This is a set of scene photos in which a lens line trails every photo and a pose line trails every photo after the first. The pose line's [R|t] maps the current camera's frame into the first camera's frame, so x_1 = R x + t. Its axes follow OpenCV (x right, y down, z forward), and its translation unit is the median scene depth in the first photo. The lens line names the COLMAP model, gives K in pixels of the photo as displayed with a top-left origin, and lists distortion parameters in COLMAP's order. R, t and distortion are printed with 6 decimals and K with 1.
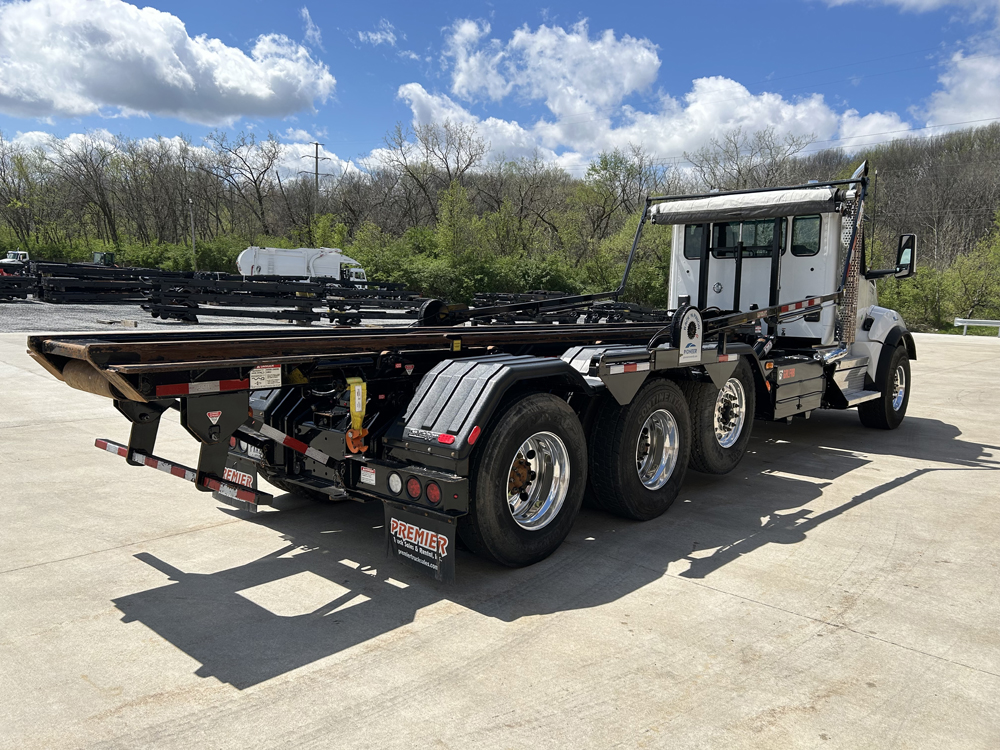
lens RADIAL K [[774.3, 0, 500.0], [0, 774.3, 375.0], [0, 0, 1]] dist [0.103949, -0.128591]
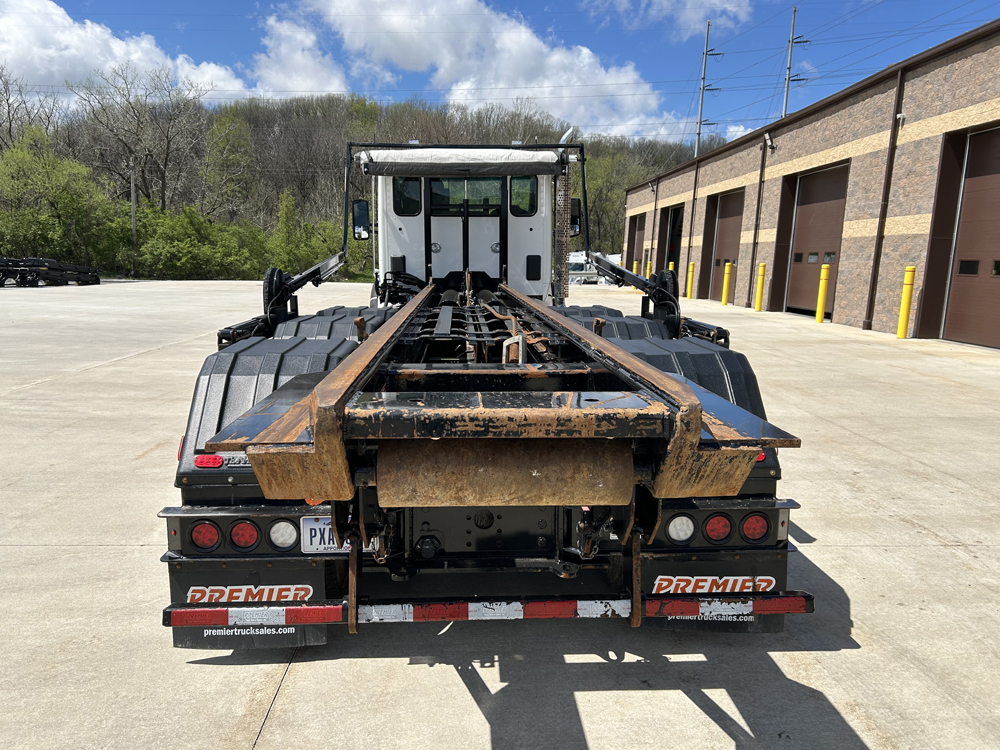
lens RADIAL K [[774.3, 0, 500.0], [0, 774.3, 375.0], [0, 0, 1]] dist [0.103949, -0.128591]
pose [[0.700925, -0.128235, 0.701612, -0.358564], [0.084640, 0.991708, 0.096698, -0.043434], [-0.708195, -0.008394, 0.705967, 0.283805]]
